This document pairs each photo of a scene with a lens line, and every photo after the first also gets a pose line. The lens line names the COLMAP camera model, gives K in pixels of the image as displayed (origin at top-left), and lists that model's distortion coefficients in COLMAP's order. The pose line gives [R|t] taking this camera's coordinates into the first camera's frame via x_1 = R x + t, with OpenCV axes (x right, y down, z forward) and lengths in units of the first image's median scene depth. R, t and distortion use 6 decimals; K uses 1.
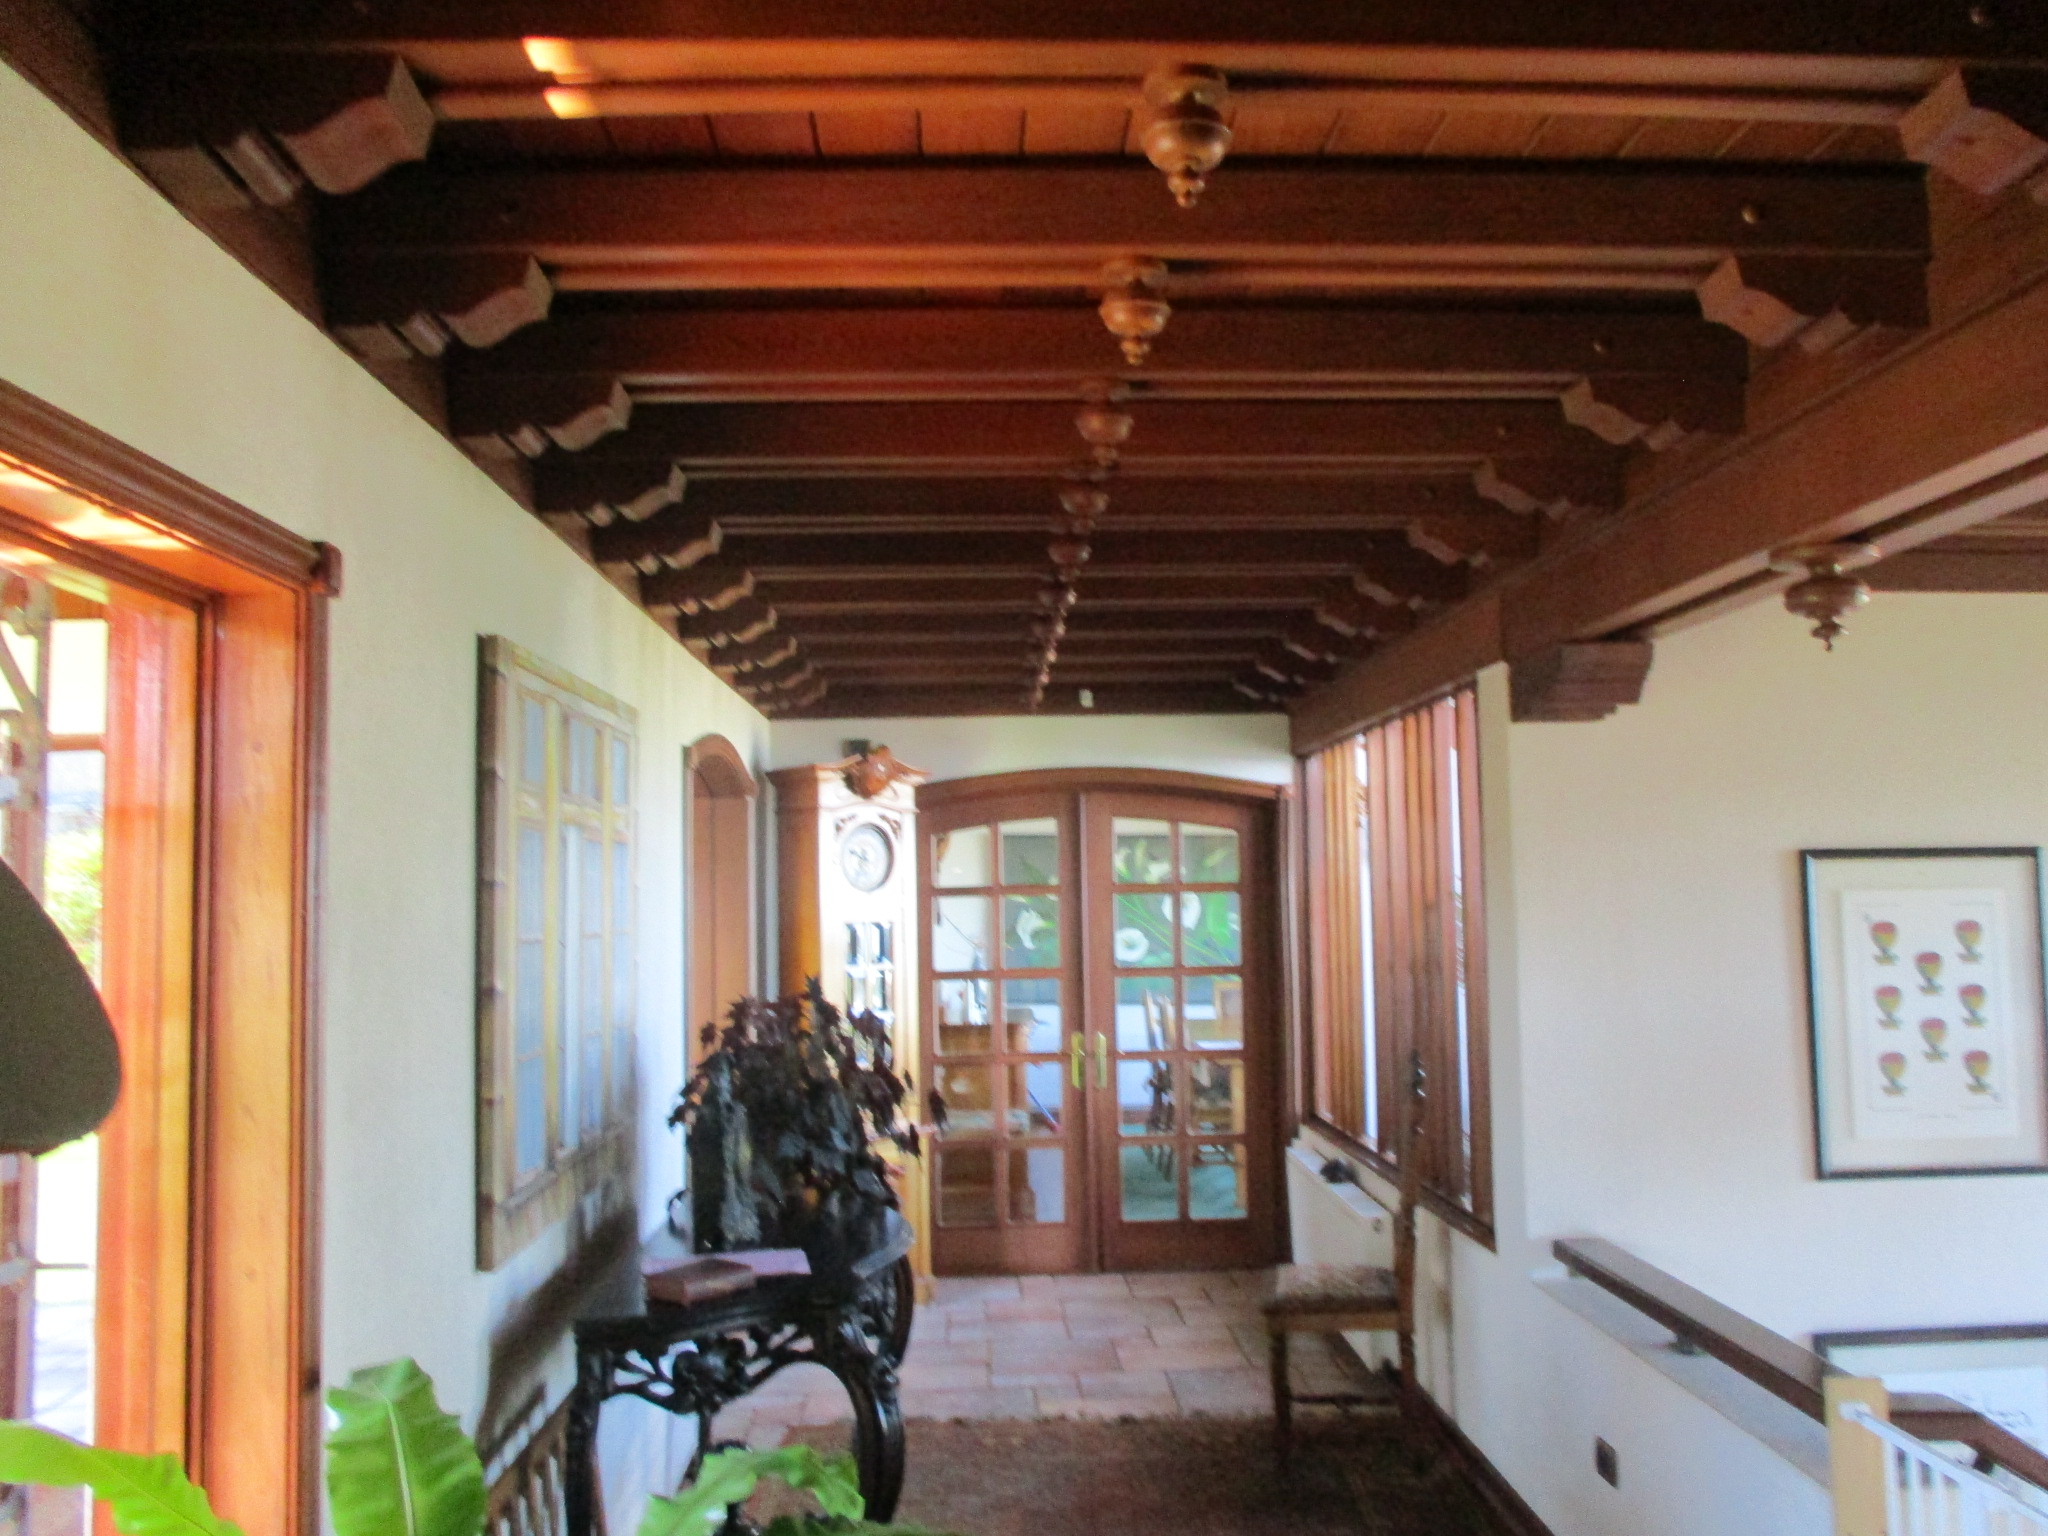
lens RADIAL K [[1736.4, 0, 1024.0], [0, 1736.4, 768.0], [0, 0, 1]] dist [-0.007063, -0.001400]
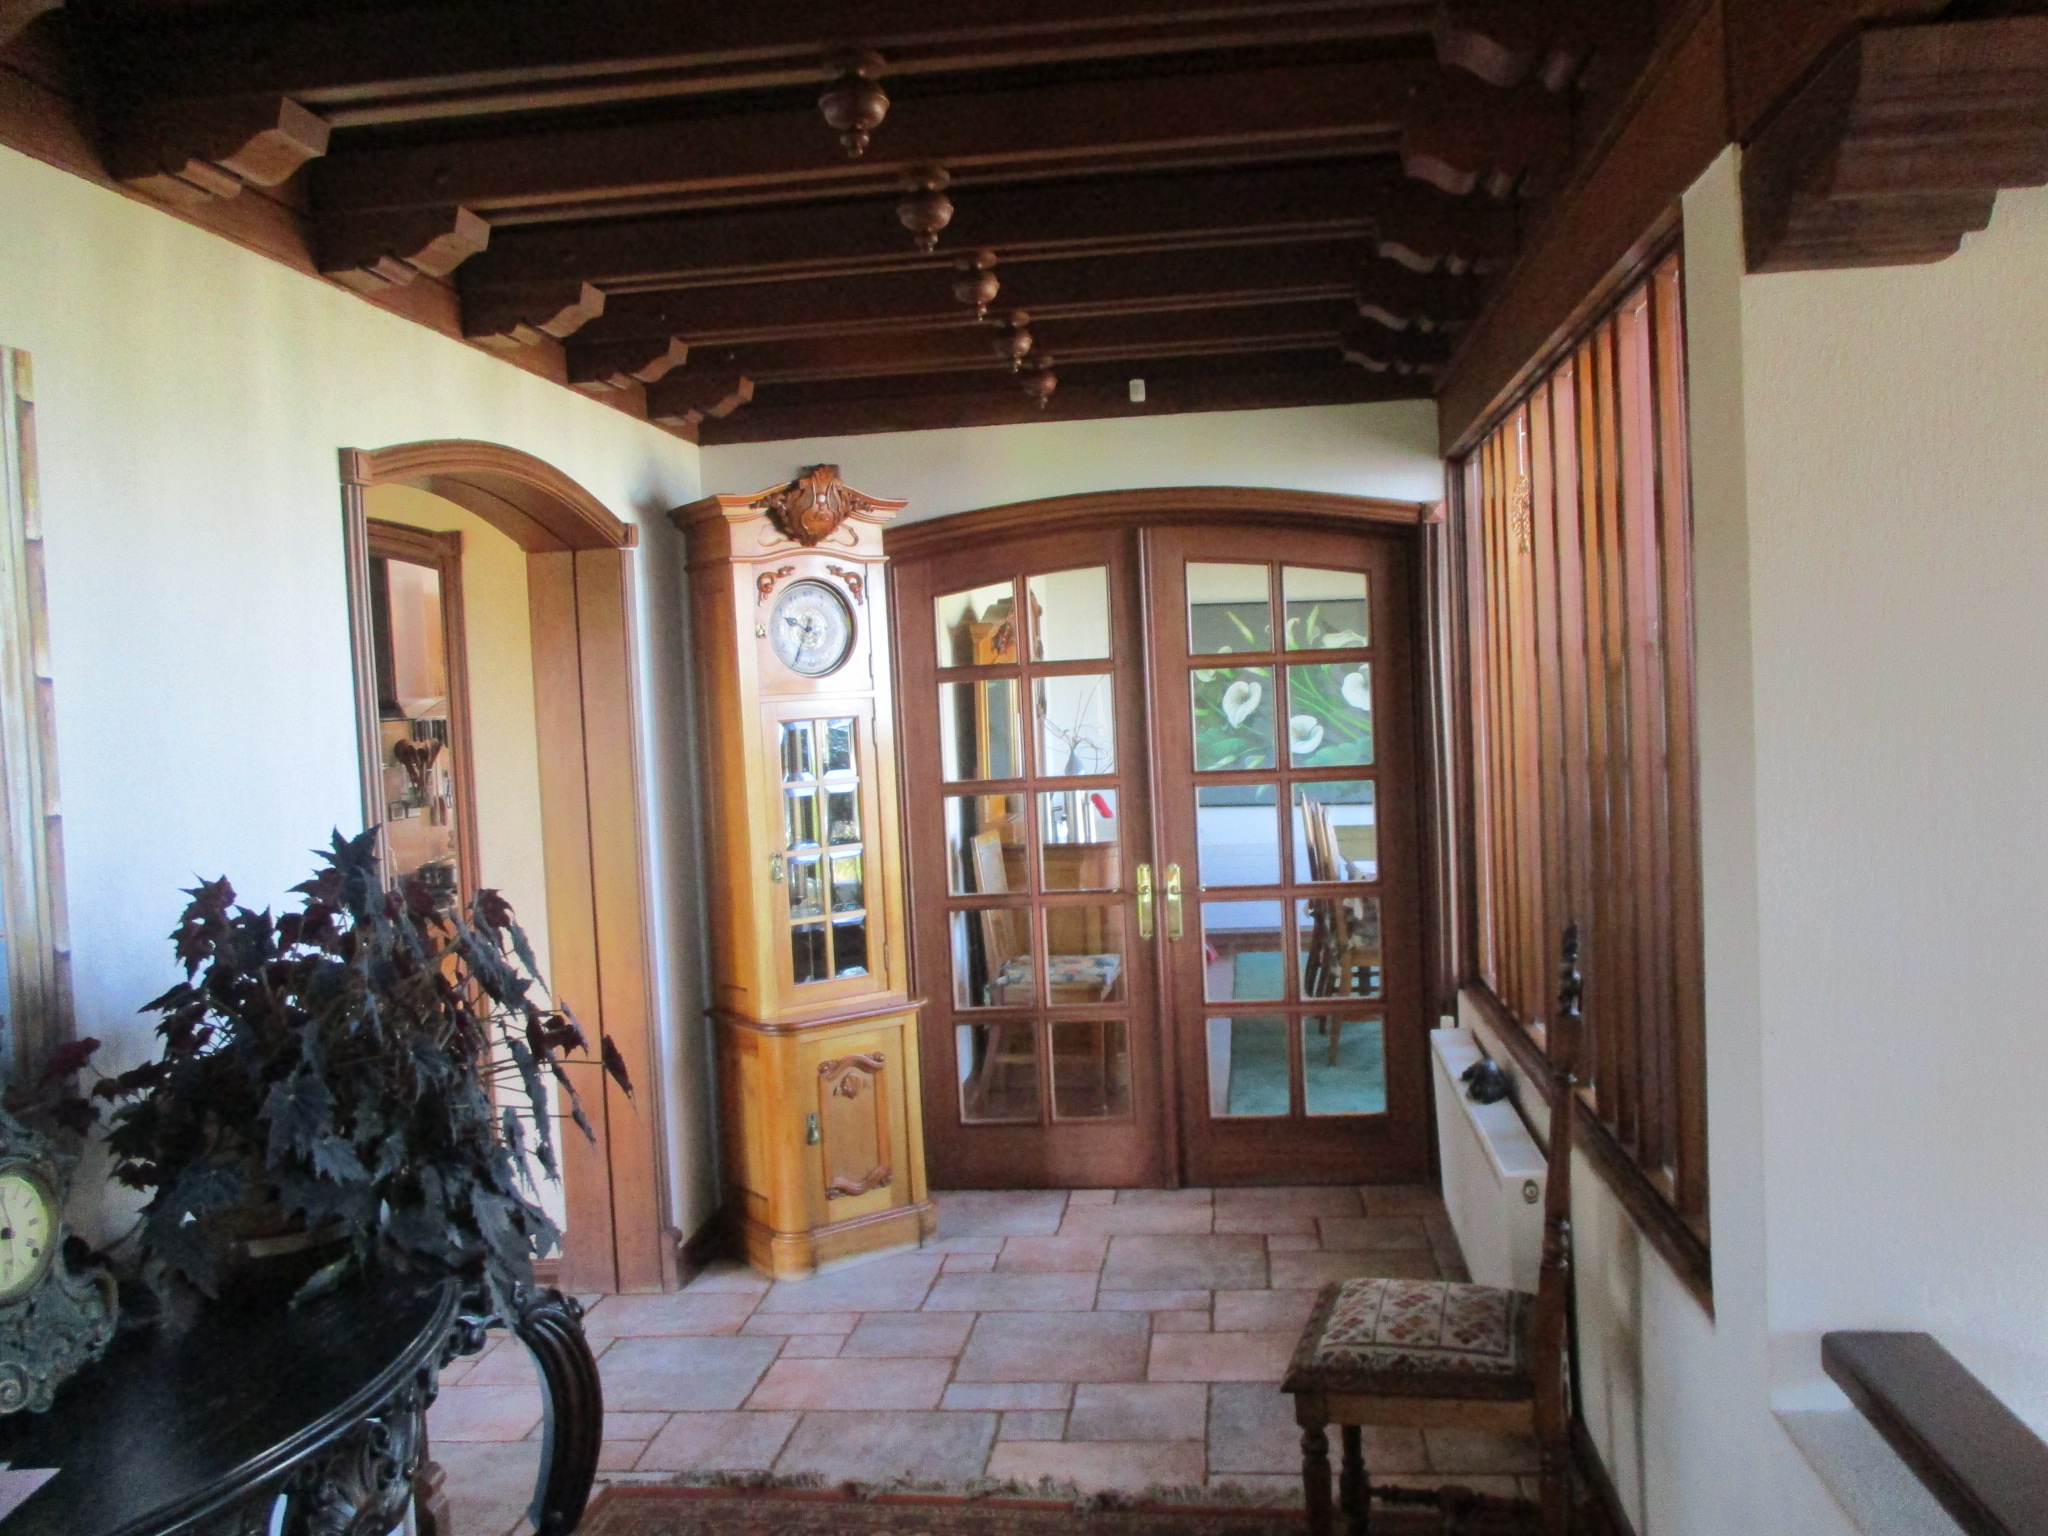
lens RADIAL K [[1736.4, 0, 1024.0], [0, 1736.4, 768.0], [0, 0, 1]] dist [-0.007063, -0.001400]
pose [[0.988505, -0.022410, -0.149519, 0.098132], [0.040502, 0.992058, 0.119080, 0.027253], [0.145663, -0.123767, 0.981562, 0.312516]]
